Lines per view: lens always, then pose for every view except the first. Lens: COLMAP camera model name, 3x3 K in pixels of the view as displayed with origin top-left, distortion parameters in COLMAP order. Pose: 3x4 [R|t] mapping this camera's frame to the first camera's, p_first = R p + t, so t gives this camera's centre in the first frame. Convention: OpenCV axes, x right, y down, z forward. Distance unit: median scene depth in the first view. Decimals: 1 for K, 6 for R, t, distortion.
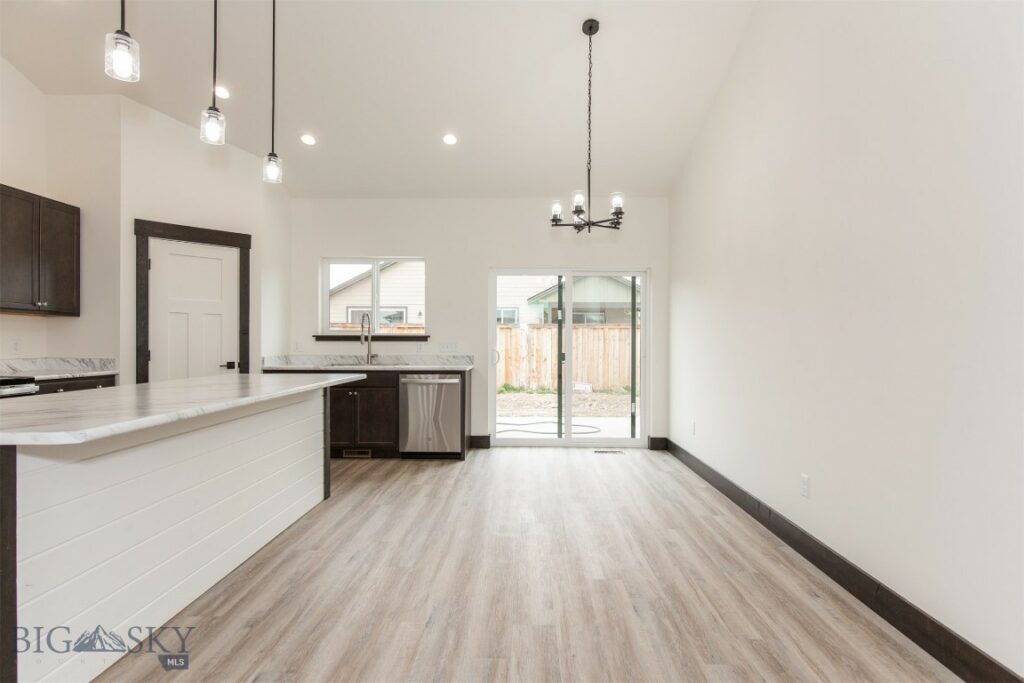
lens RADIAL K [[529.1, 0, 505.1], [0, 529.1, 343.8], [0, 0, 1]] dist [0.007570, 0.000926]
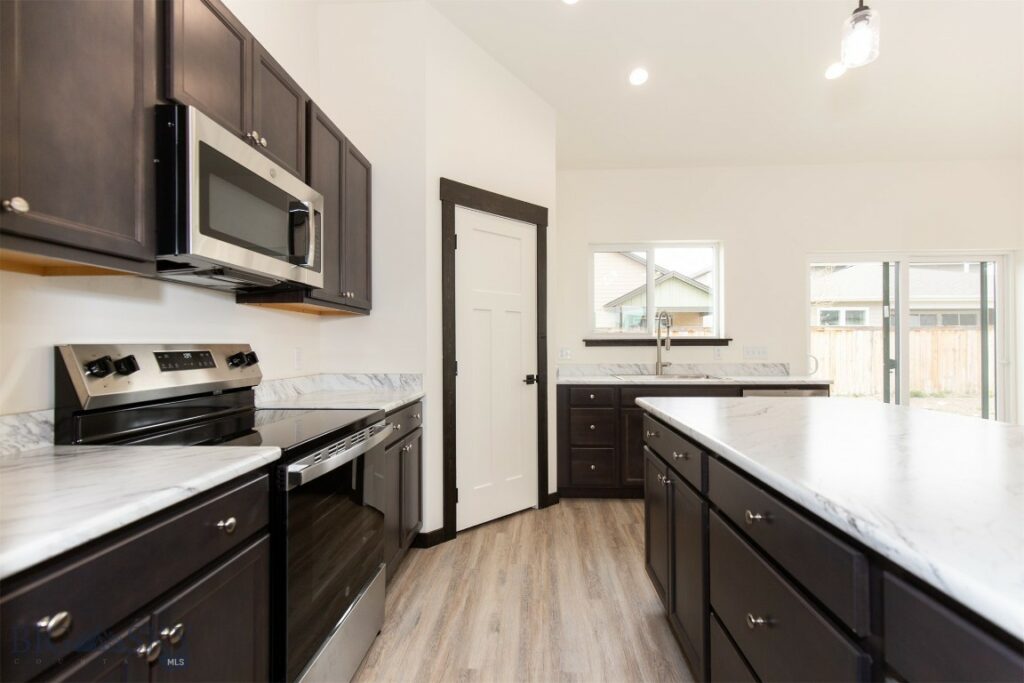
lens RADIAL K [[457.8, 0, 505.5], [0, 457.8, 342.0], [0, 0, 1]] dist [0.007507, -0.002186]
pose [[0.999606, -0.006203, -0.027389, -0.588287], [0.005988, 0.999951, -0.007915, -0.008726], [0.027437, 0.007747, 0.999594, 0.381888]]
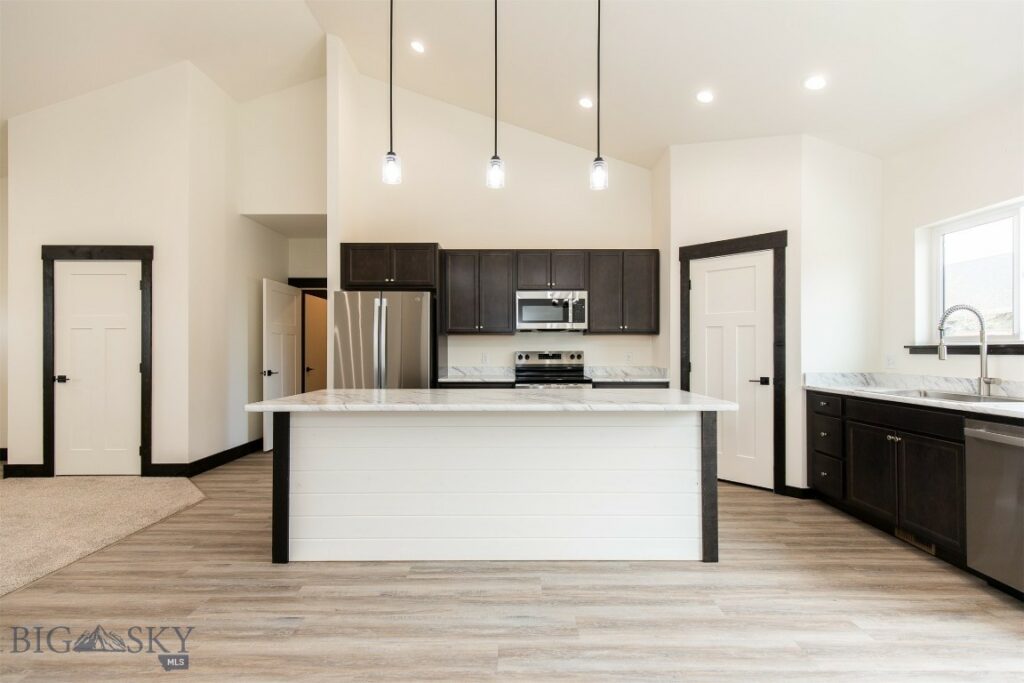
lens RADIAL K [[457.8, 0, 512.5], [0, 457.8, 345.0], [0, 0, 1]] dist [0.007507, -0.002186]
pose [[0.037512, -0.015438, -0.999177, 0.274509], [-0.002296, 0.999877, -0.015535, -0.008290], [0.999294, 0.002876, 0.037472, 0.595752]]
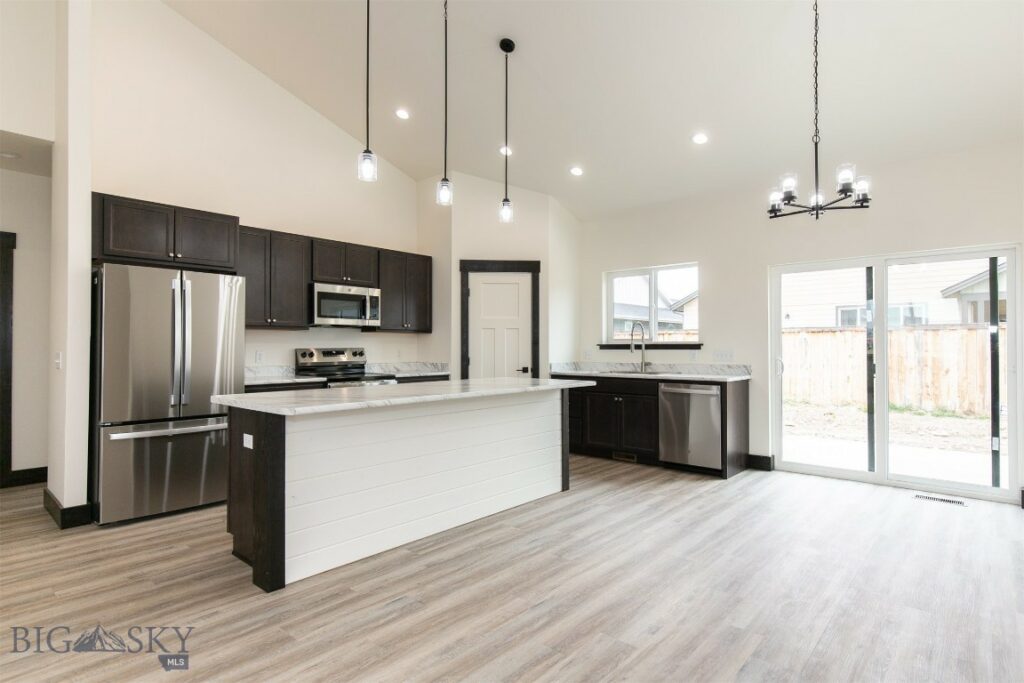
lens RADIAL K [[529.1, 0, 505.0], [0, 529.1, 339.6], [0, 0, 1]] dist [0.007570, 0.000926]
pose [[0.763560, -0.014545, -0.645573, 0.255763], [0.002220, 0.999800, -0.019900, -0.005607], [0.645733, 0.013762, 0.763439, 0.046661]]
